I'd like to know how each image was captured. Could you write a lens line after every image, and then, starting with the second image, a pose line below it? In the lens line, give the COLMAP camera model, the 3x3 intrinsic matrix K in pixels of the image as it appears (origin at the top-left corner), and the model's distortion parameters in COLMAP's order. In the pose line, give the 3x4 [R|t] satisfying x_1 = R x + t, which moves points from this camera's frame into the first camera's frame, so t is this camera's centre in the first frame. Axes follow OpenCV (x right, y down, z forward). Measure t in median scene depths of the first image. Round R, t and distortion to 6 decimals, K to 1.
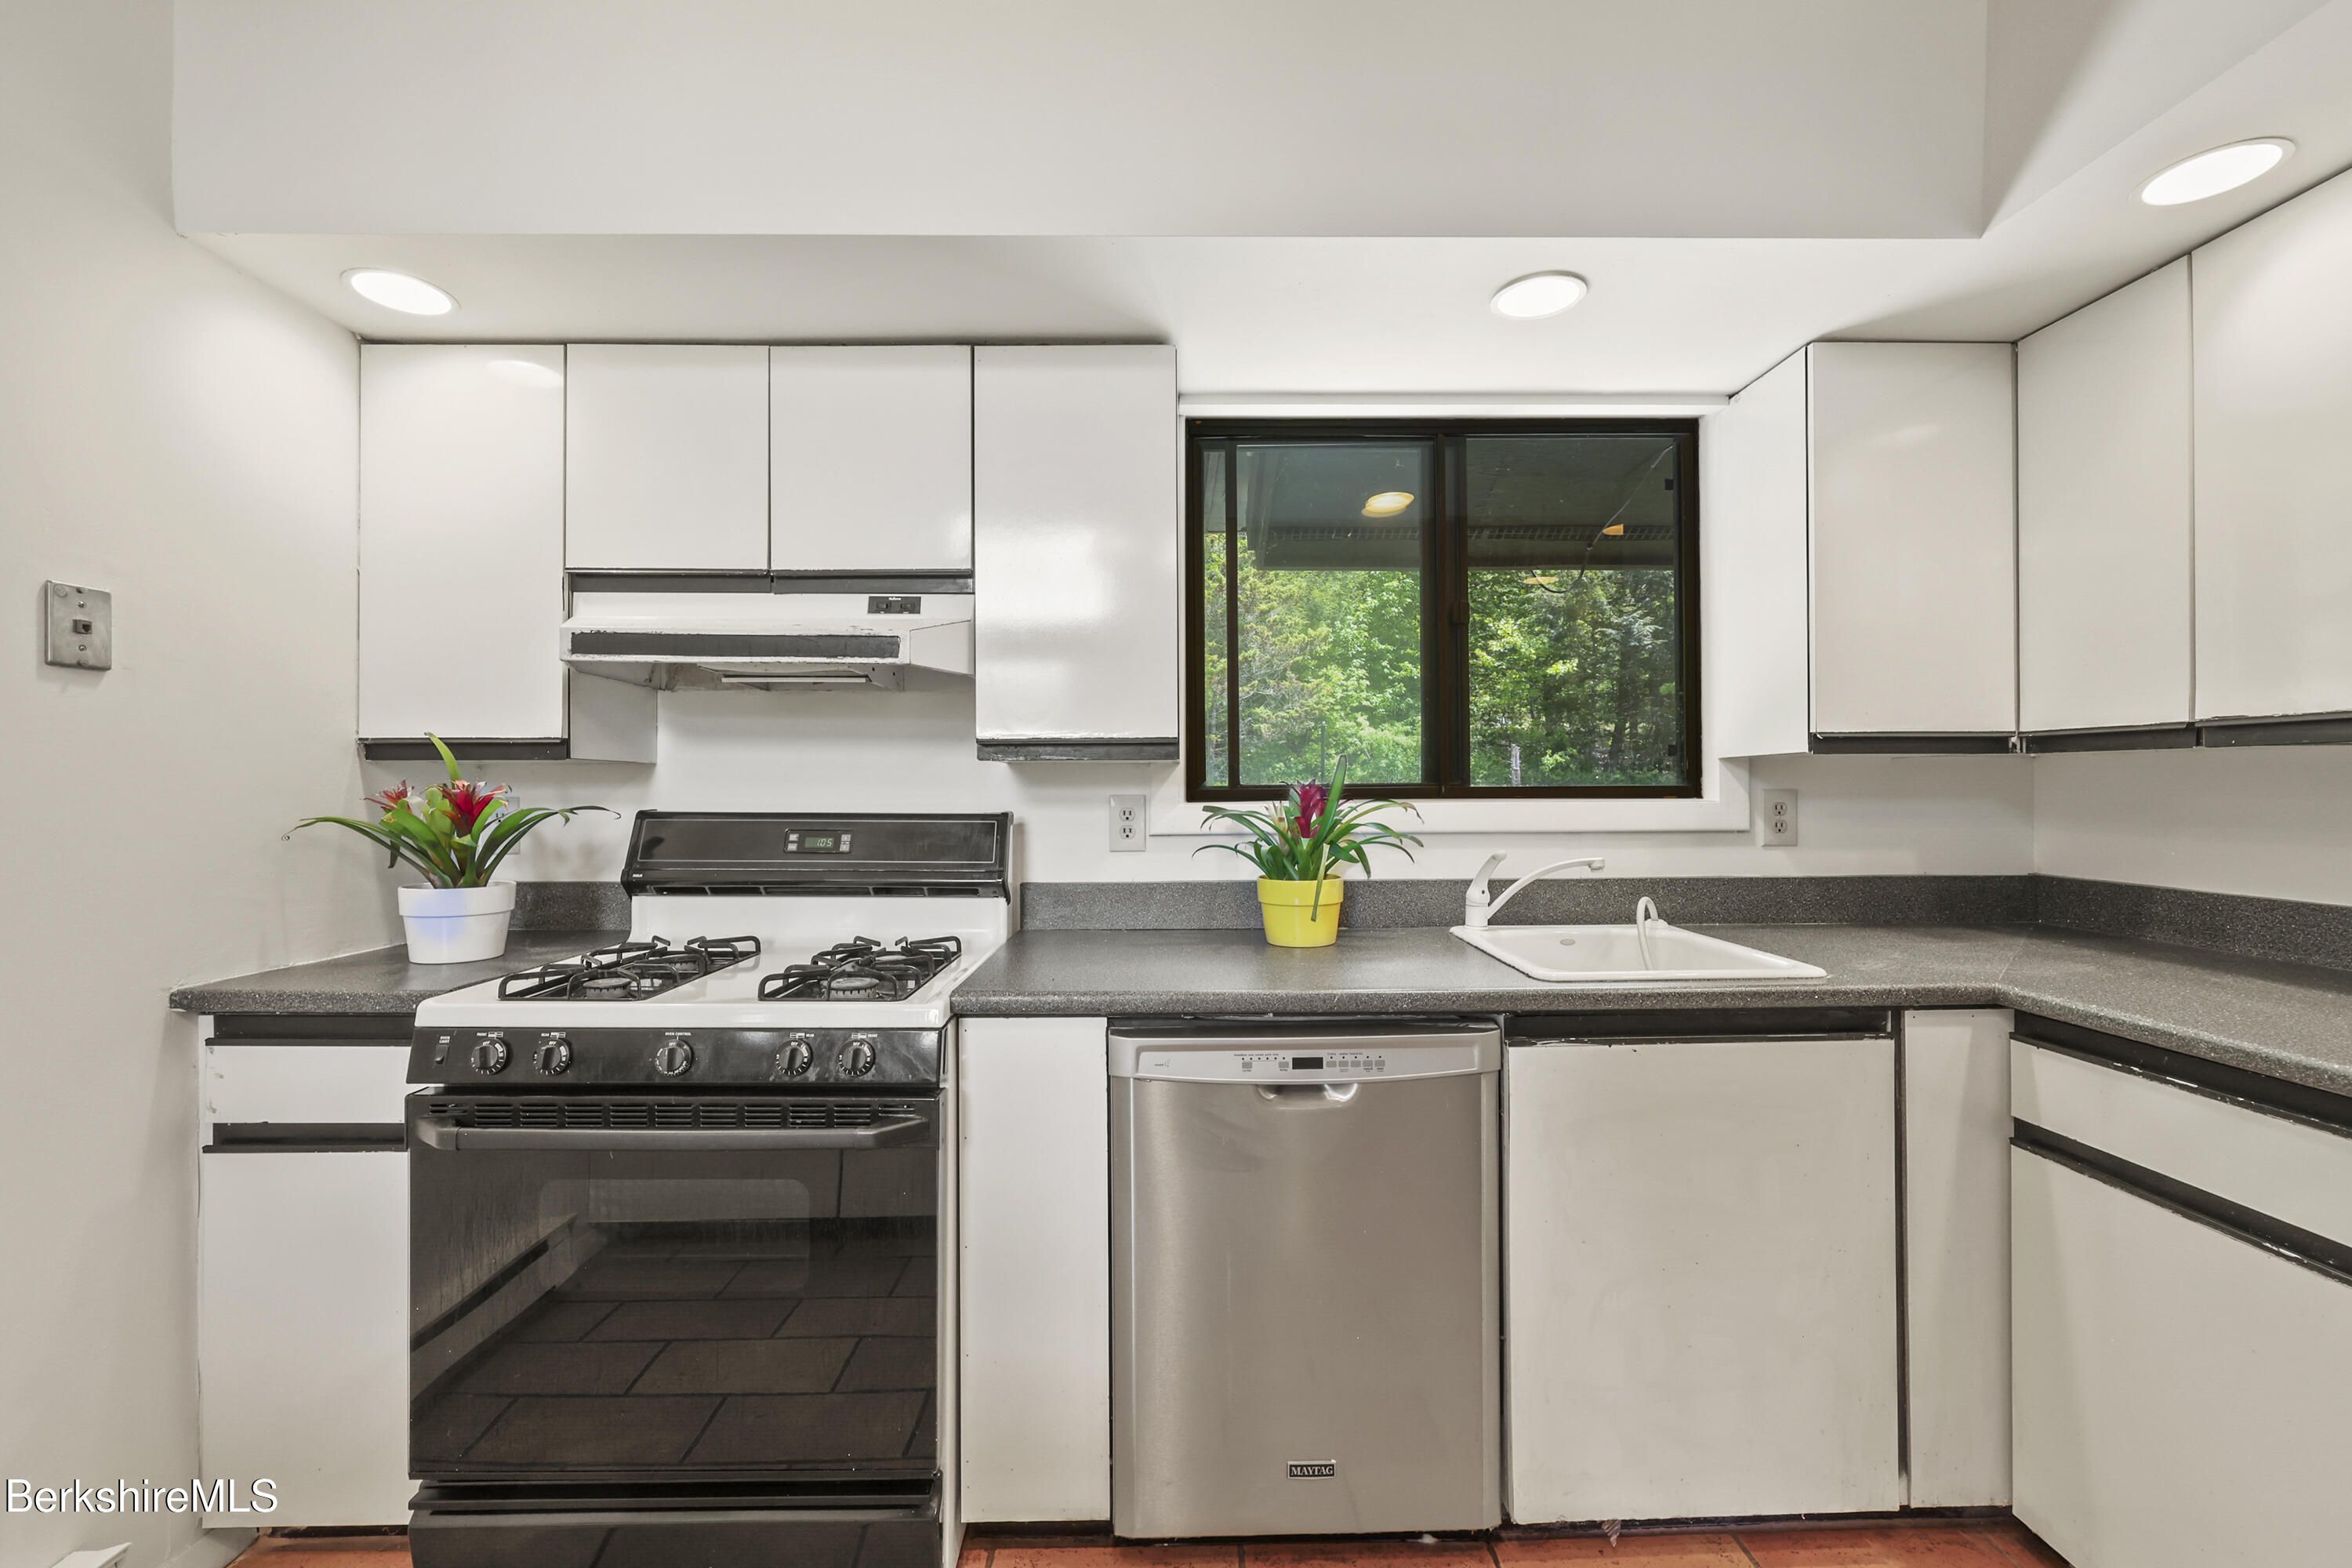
lens RADIAL K [[973.9, 0, 1178.5], [0, 973.9, 779.2], [0, 0, 1]] dist [-0.001460, 0.000582]
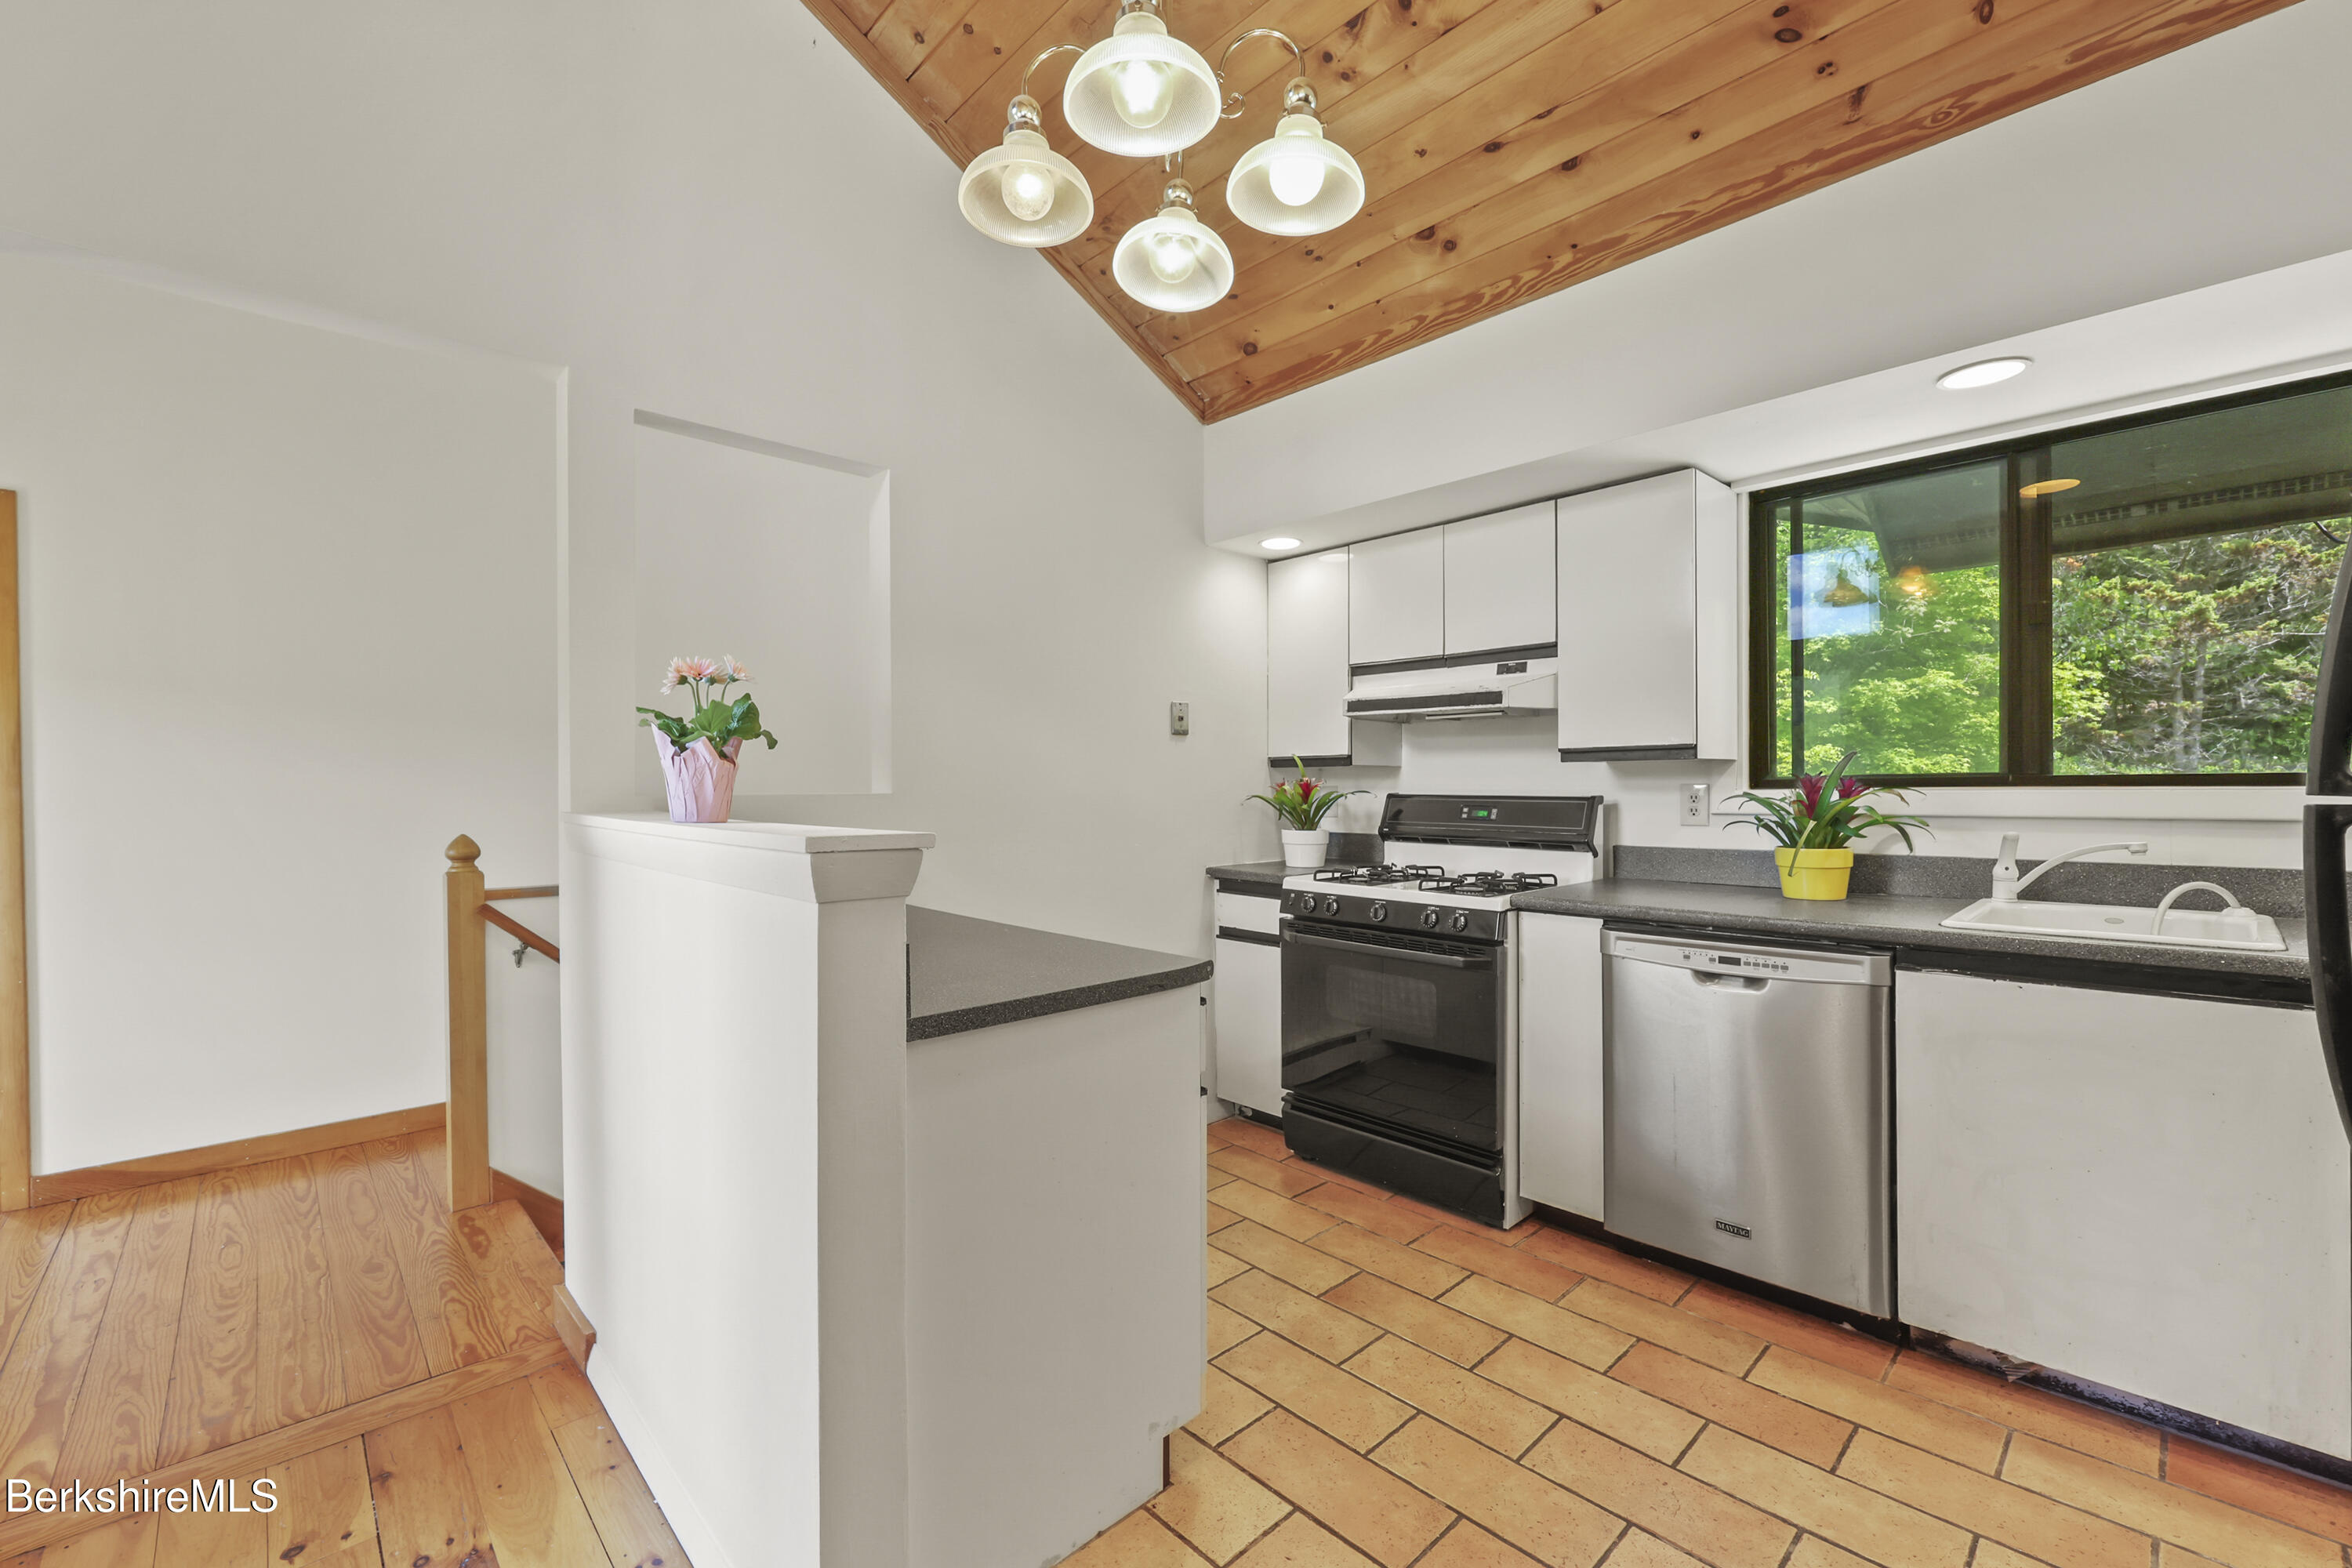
lens RADIAL K [[964.8, 0, 1178.1], [0, 964.8, 775.5], [0, 0, 1]] dist [-0.000699, 0.000073]
pose [[0.673667, -0.008002, -0.738992, 0.536724], [0.009545, 0.999952, -0.002126, -0.000855], [0.738973, -0.005621, 0.673711, -0.516950]]
